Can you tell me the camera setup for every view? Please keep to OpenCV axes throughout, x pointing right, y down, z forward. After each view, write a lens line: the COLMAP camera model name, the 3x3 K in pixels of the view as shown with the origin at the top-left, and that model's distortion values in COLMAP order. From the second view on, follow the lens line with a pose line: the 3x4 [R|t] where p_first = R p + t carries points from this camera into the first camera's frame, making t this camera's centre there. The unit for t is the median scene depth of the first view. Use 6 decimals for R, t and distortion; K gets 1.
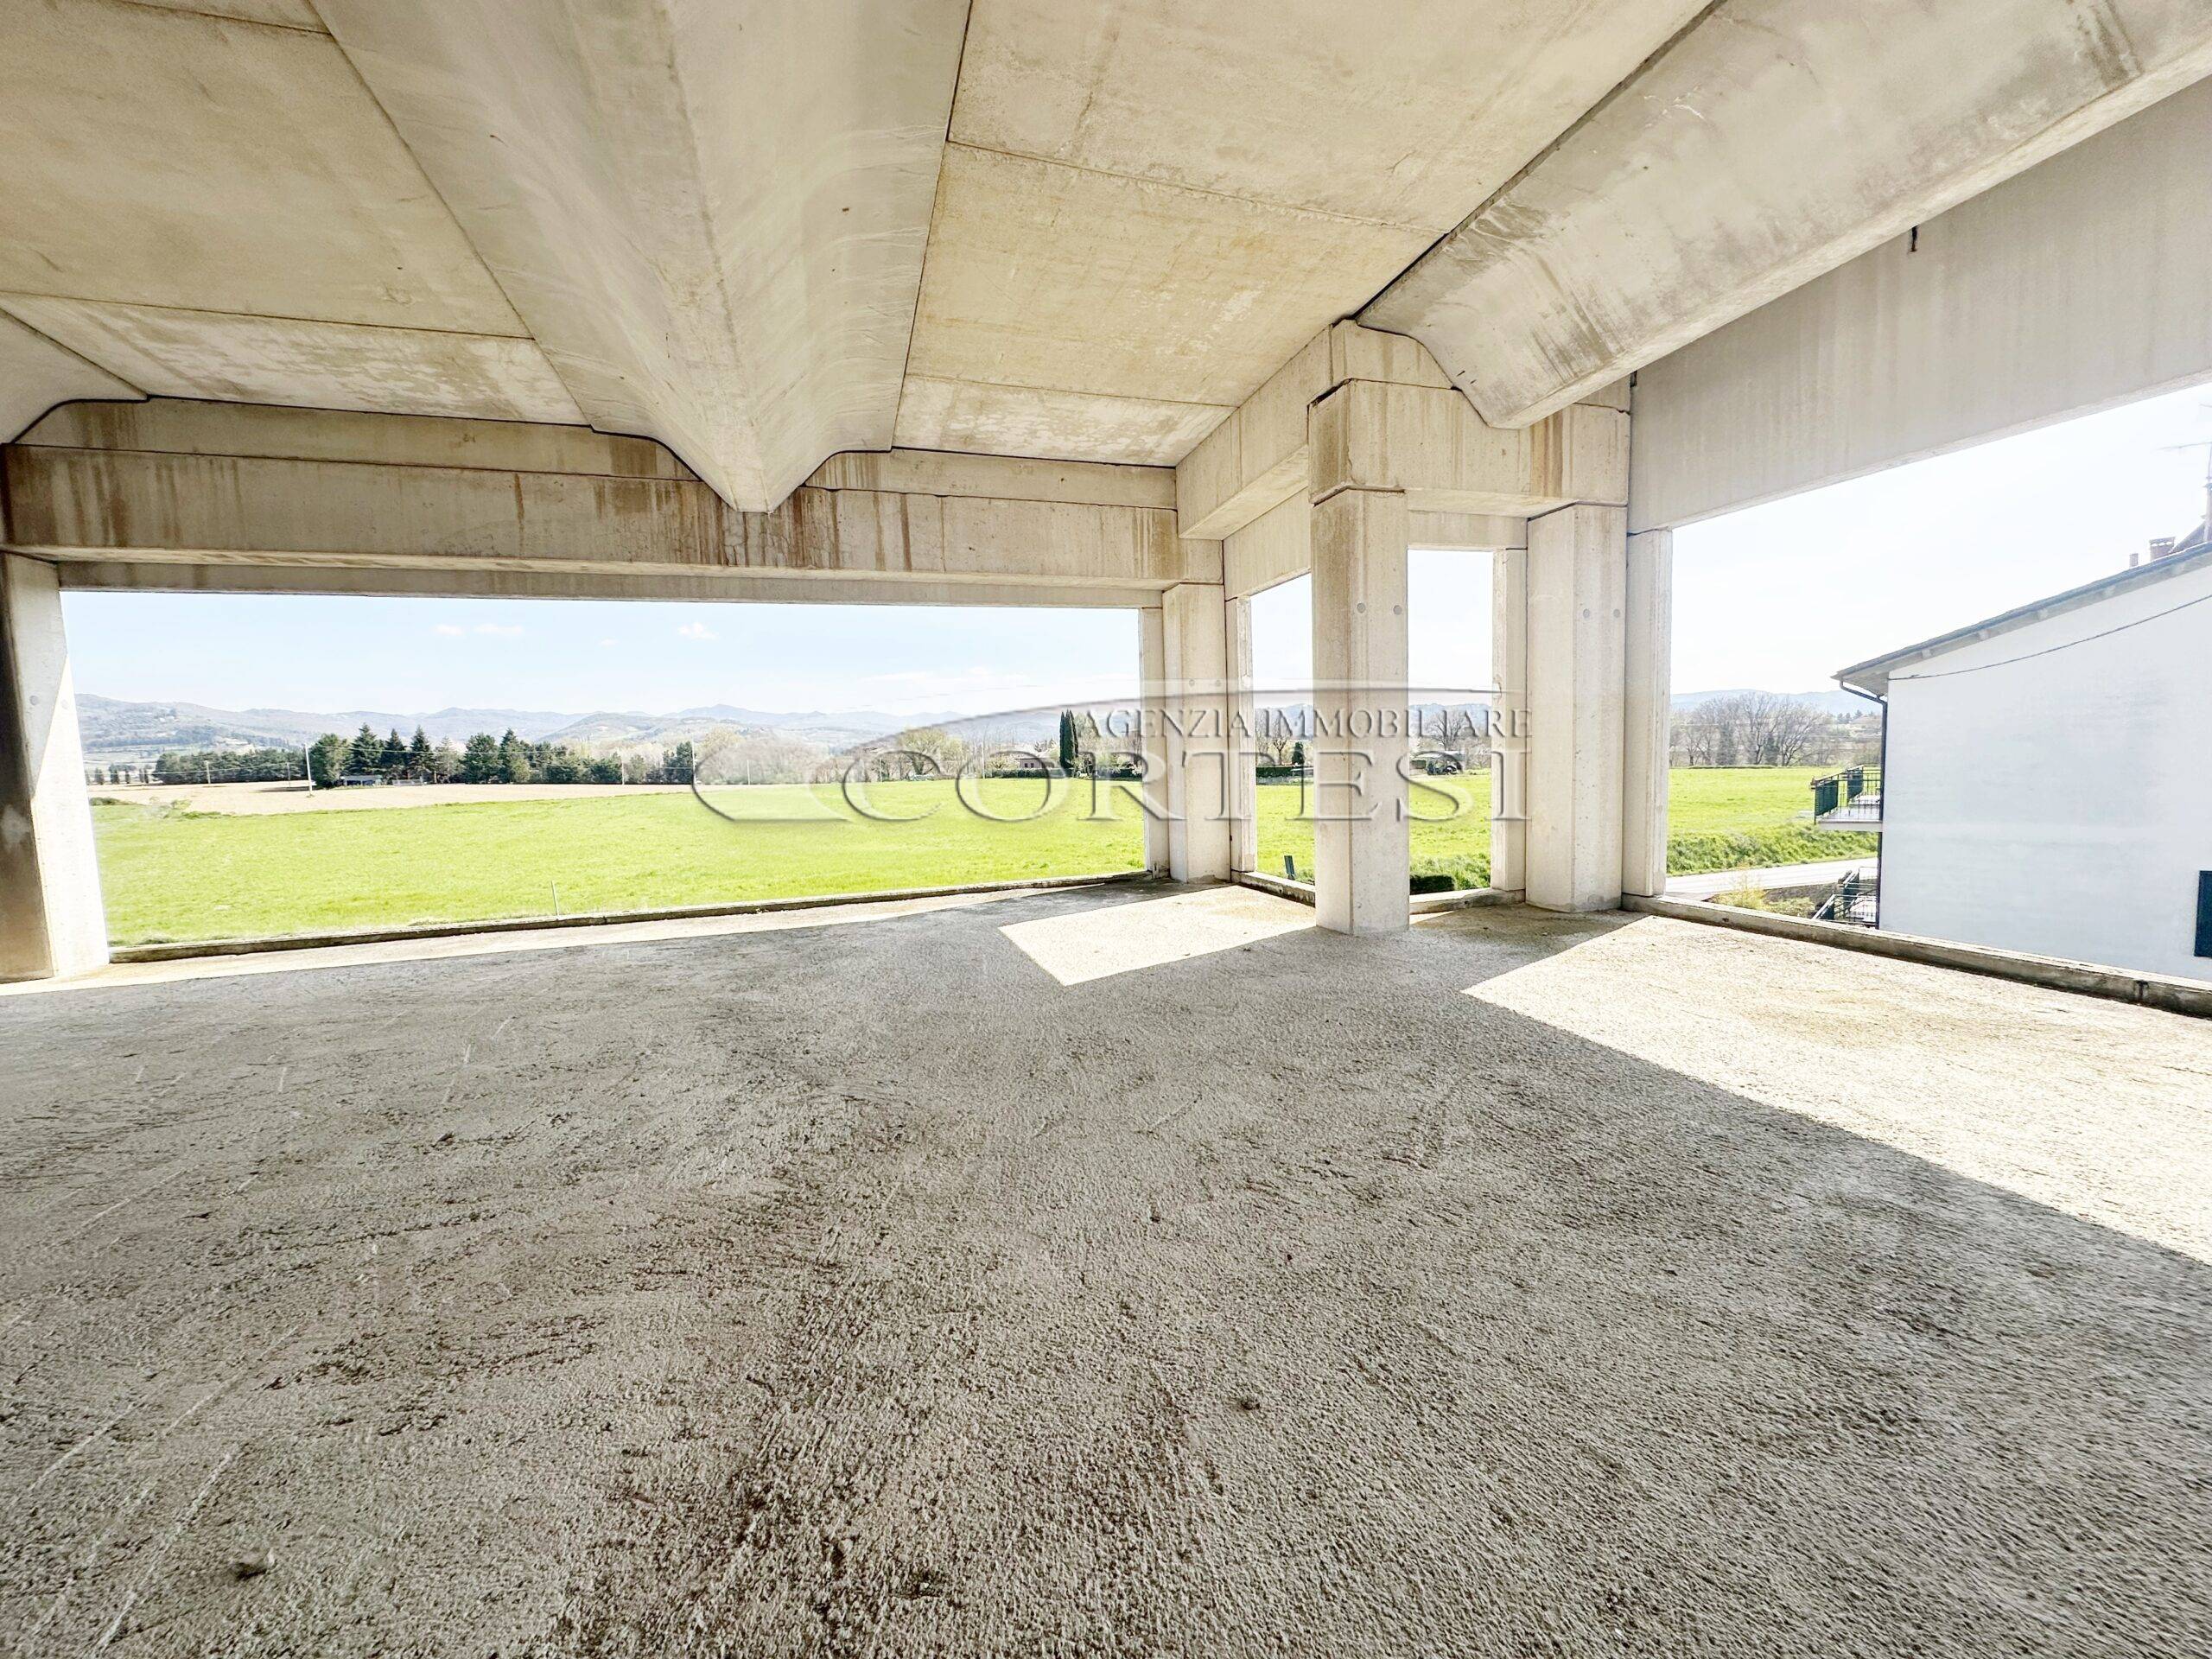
lens RADIAL K [[879.7, 0, 1106.1], [0, 879.7, 823.9], [0, 0, 1]] dist [-0.001771, 0.000210]
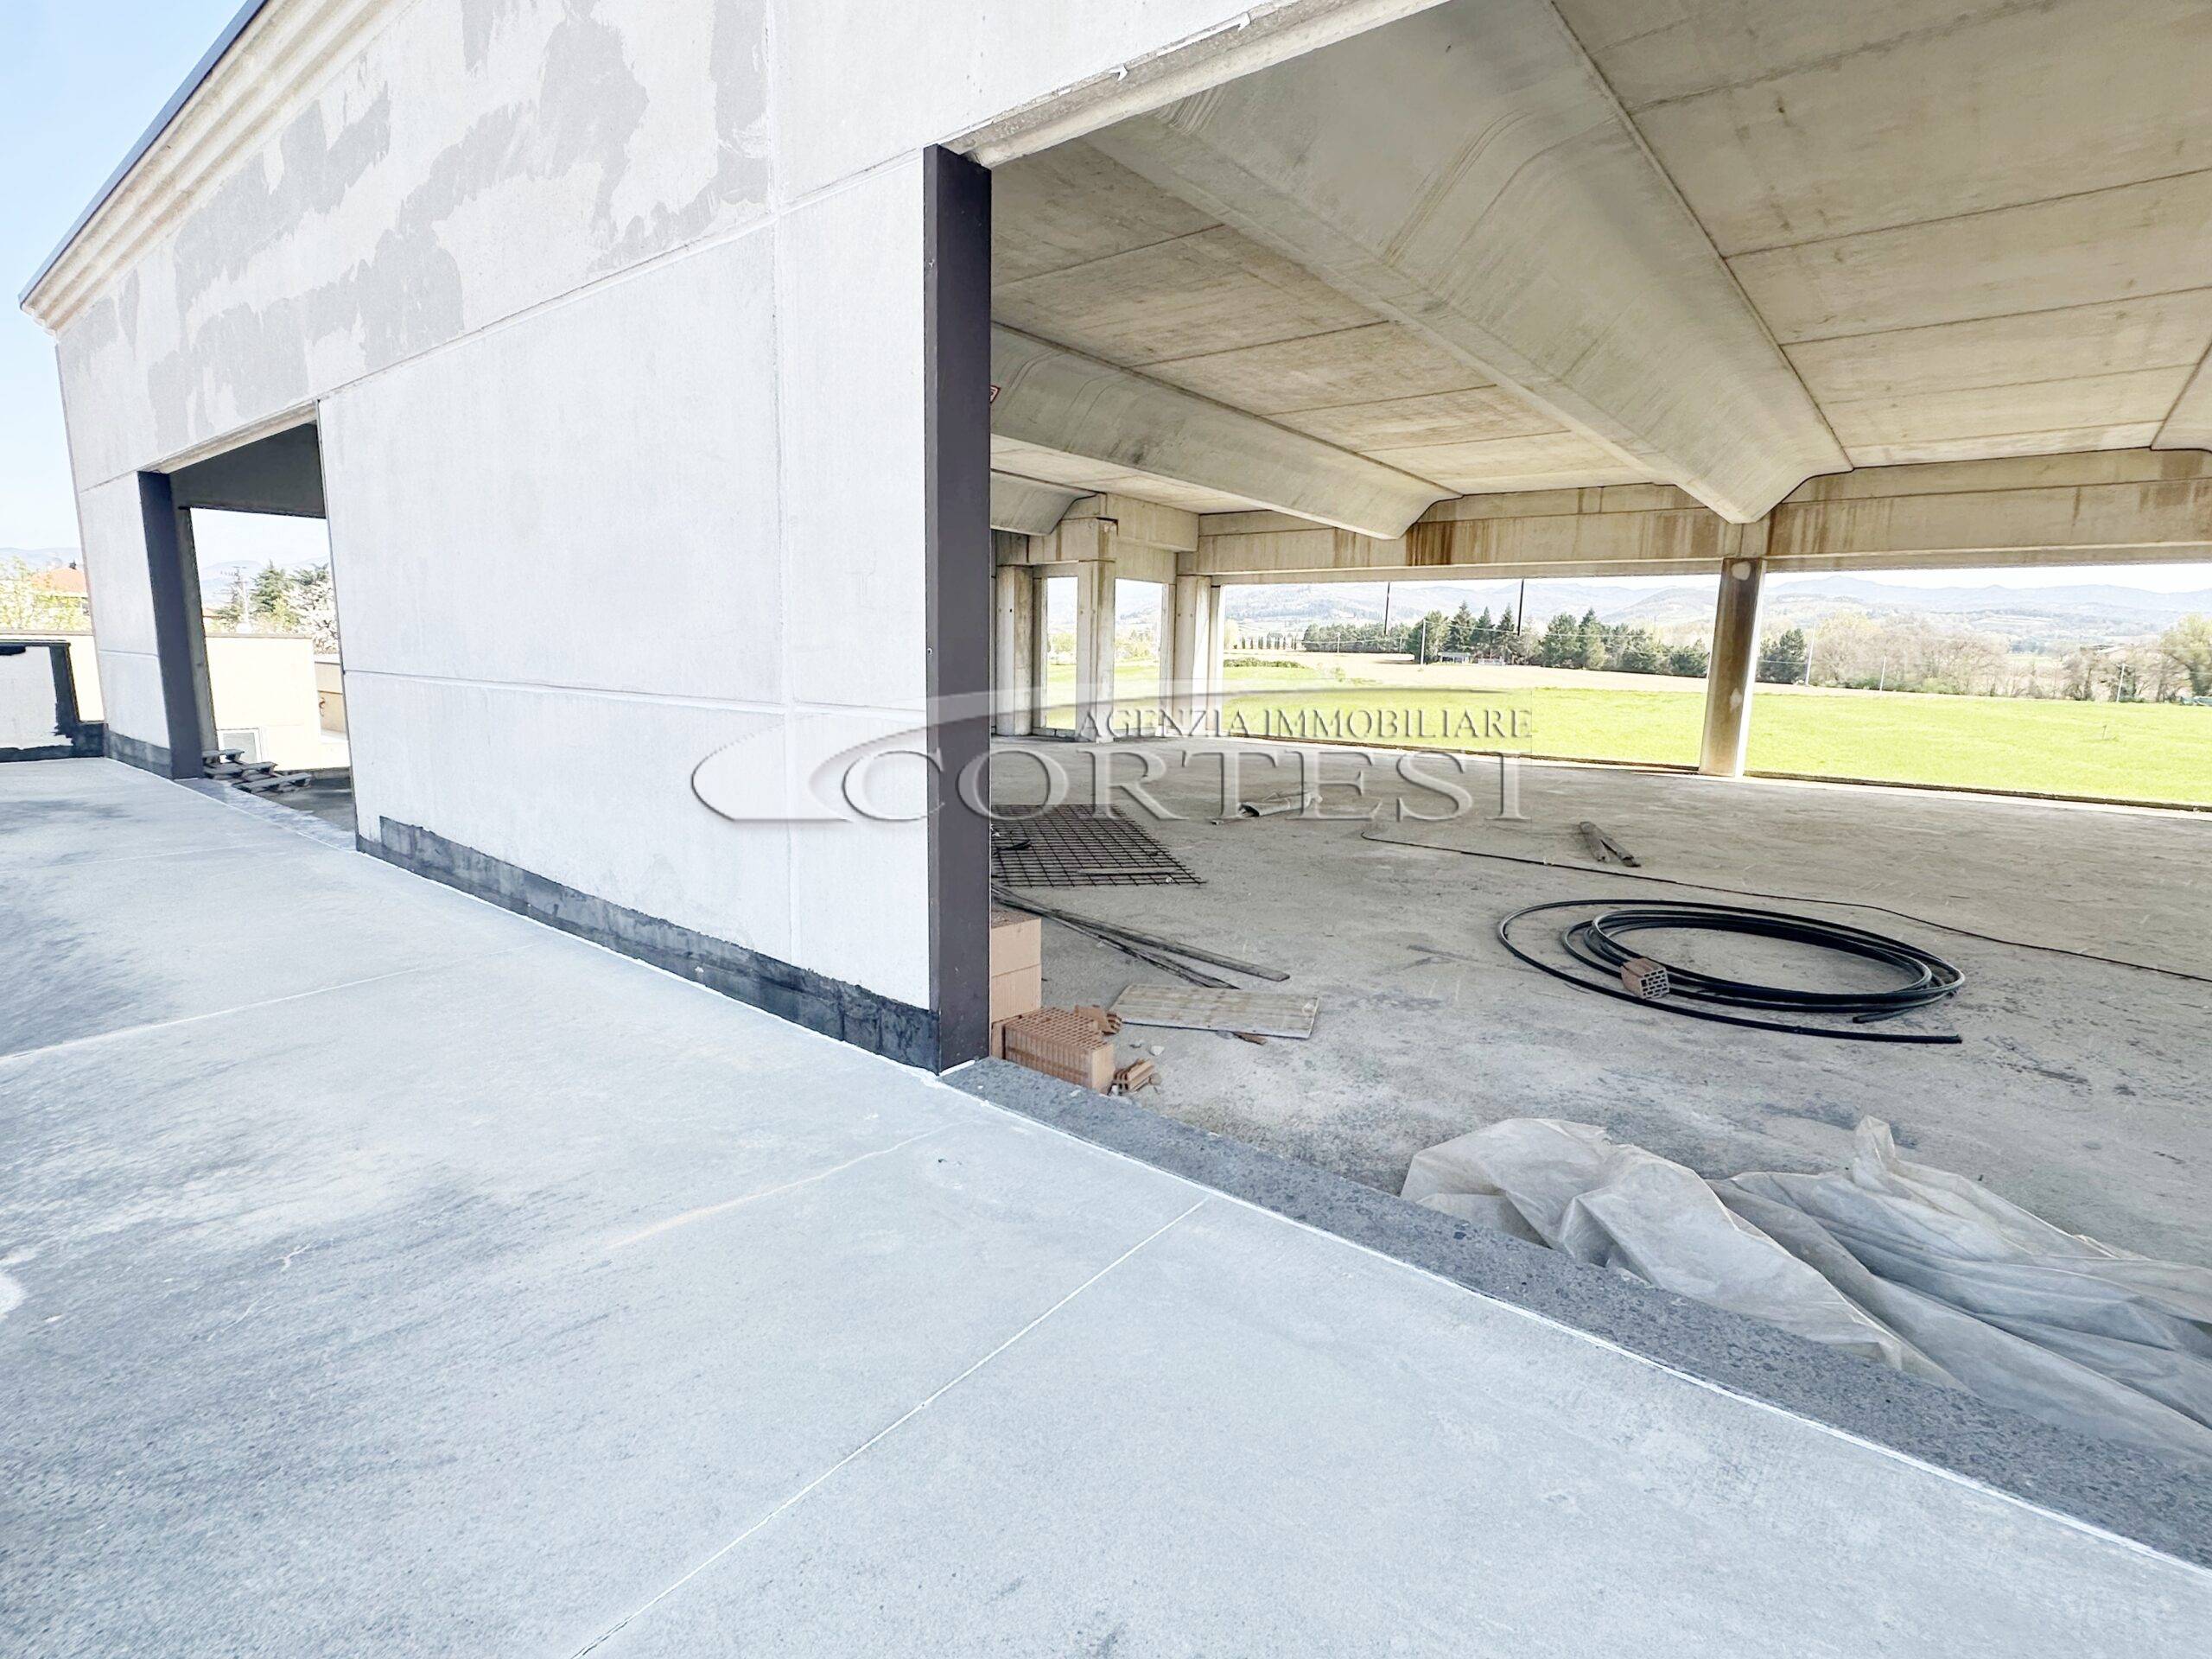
lens RADIAL K [[1089.0, 0, 1119.5], [0, 1089.0, 837.8], [0, 0, 1]] dist [0.004102, -0.000133]
pose [[0.557253, 0.185941, -0.809256, 0.039275], [-0.104237, 0.982560, 0.153983, 0.090910], [0.823774, -0.001453, 0.566916, -1.856005]]
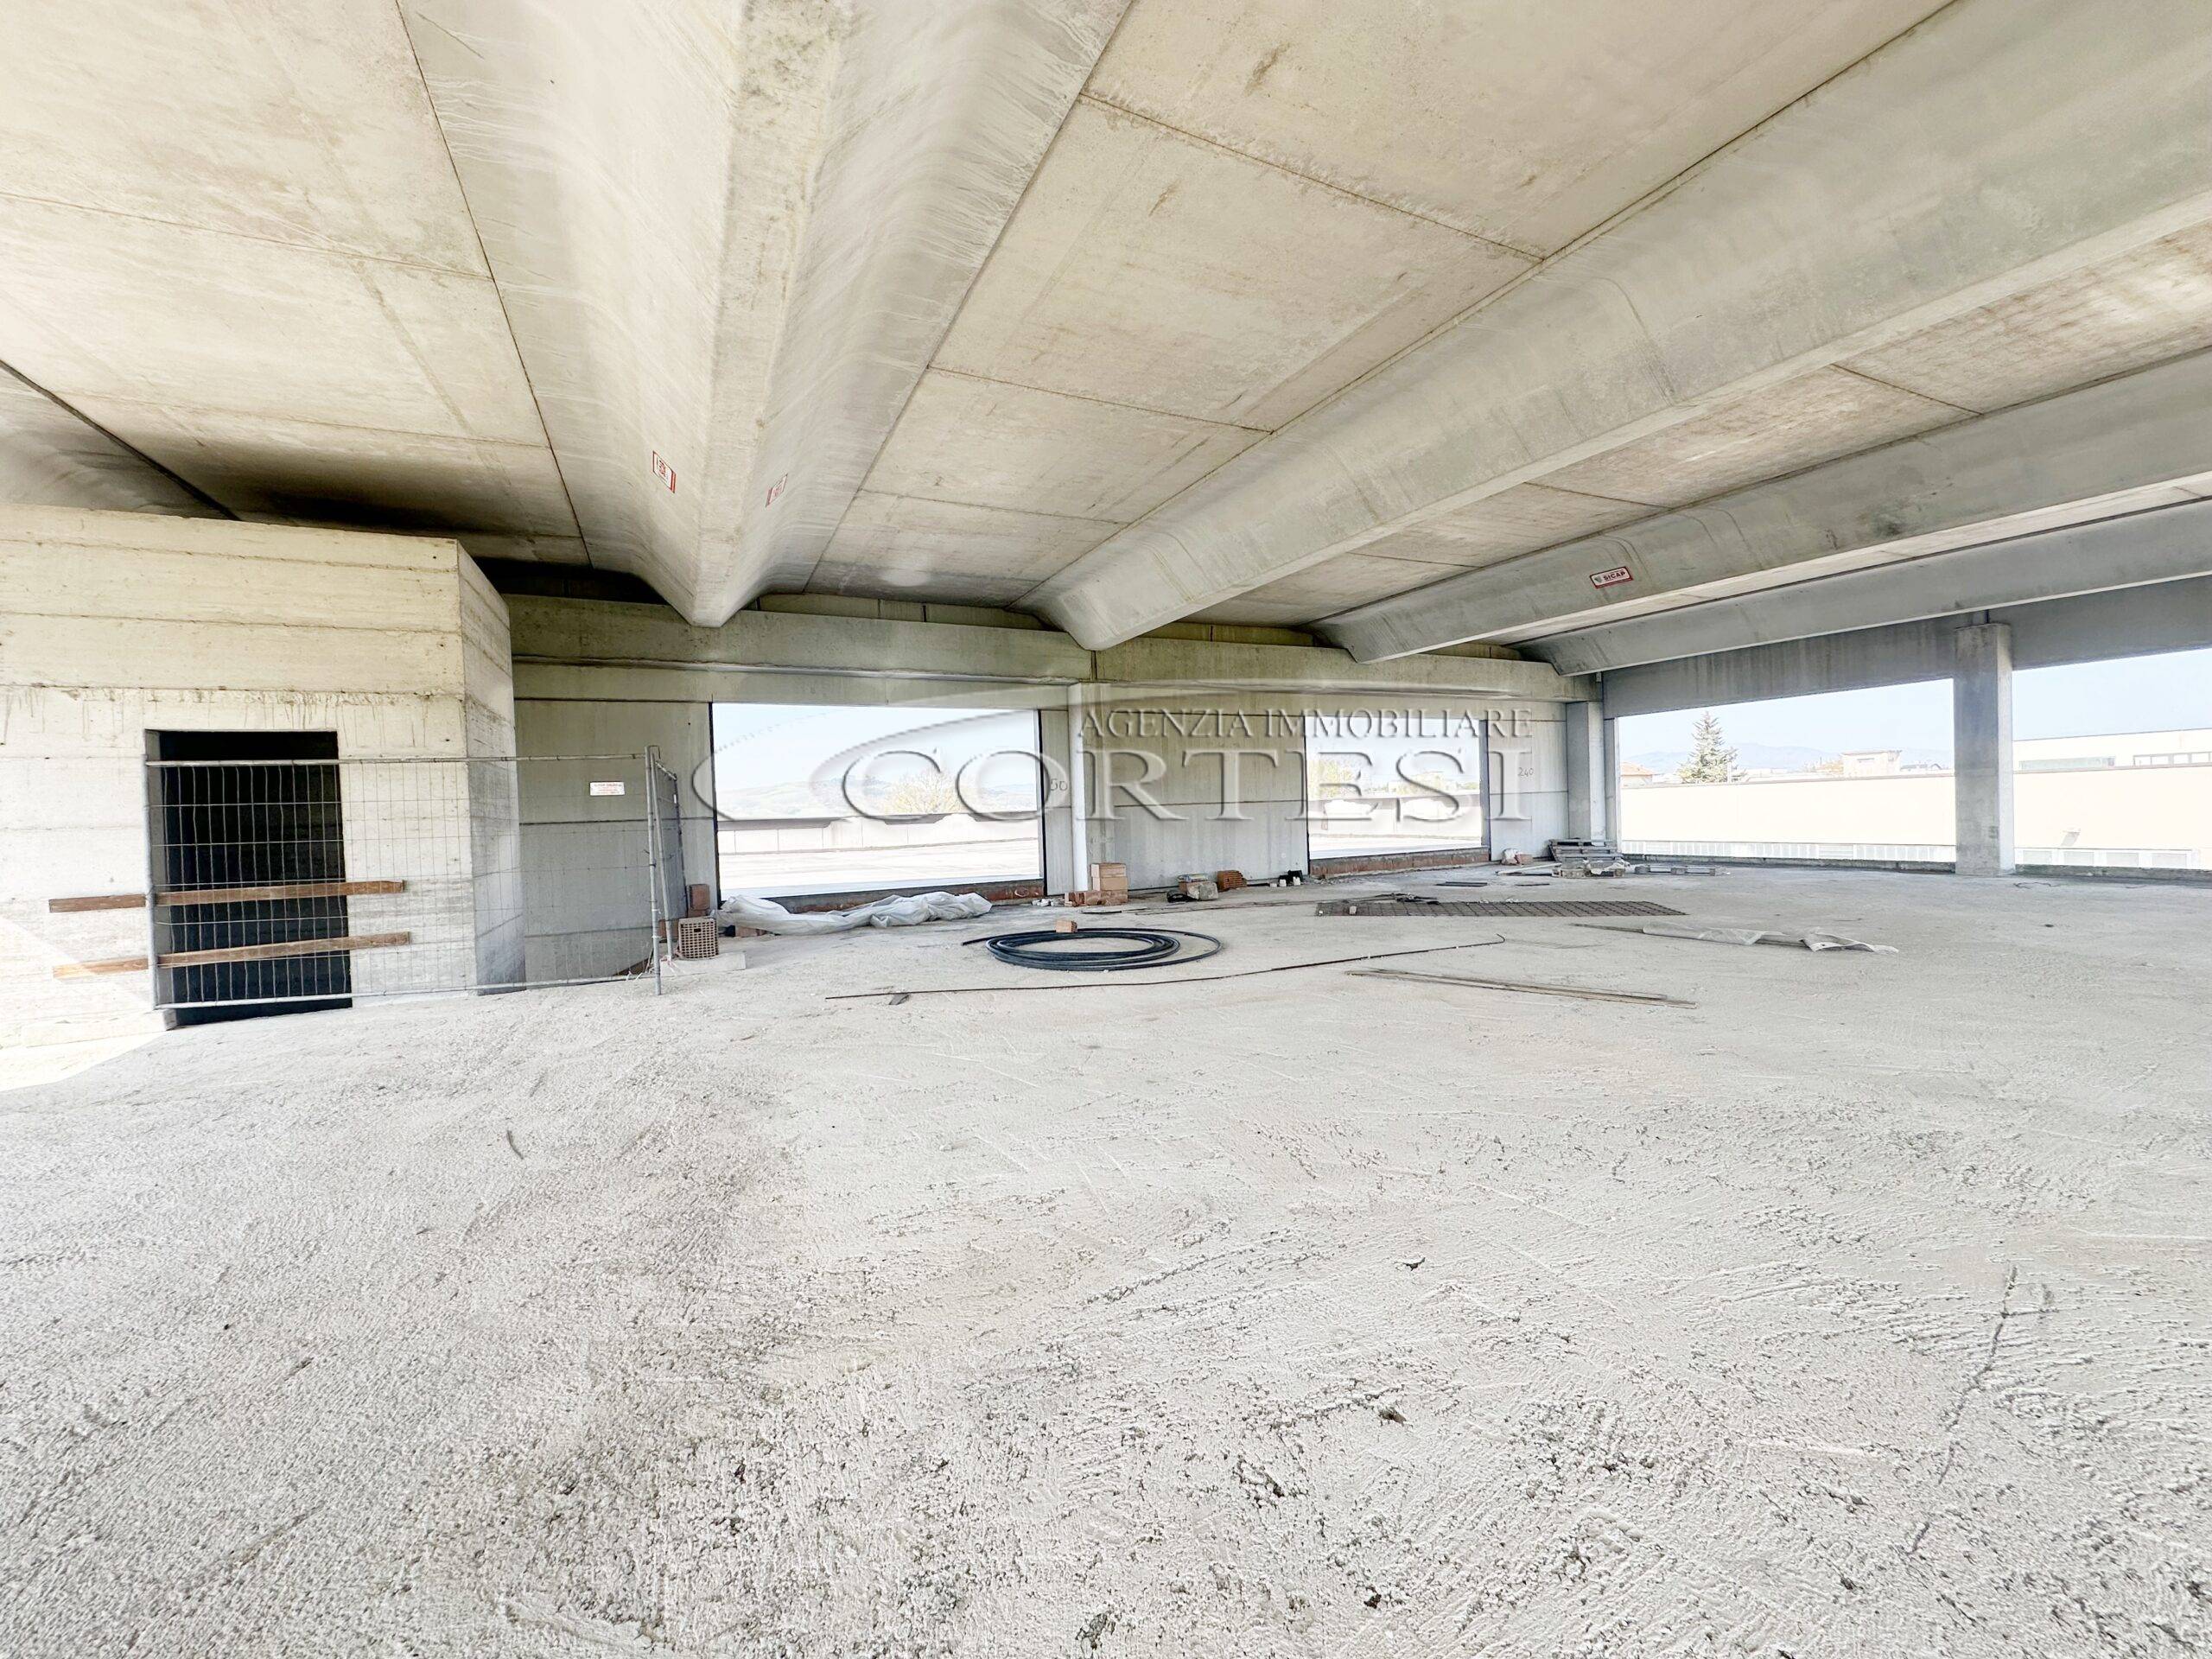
lens RADIAL K [[879.7, 0, 1111.1], [0, 879.7, 834.0], [0, 0, 1]] dist [-0.001771, 0.000210]
pose [[-0.986028, 0.071555, -0.150428, -0.339626], [0.055557, 0.992598, 0.107991, -0.068483], [0.157042, 0.098124, -0.982705, 1.014132]]
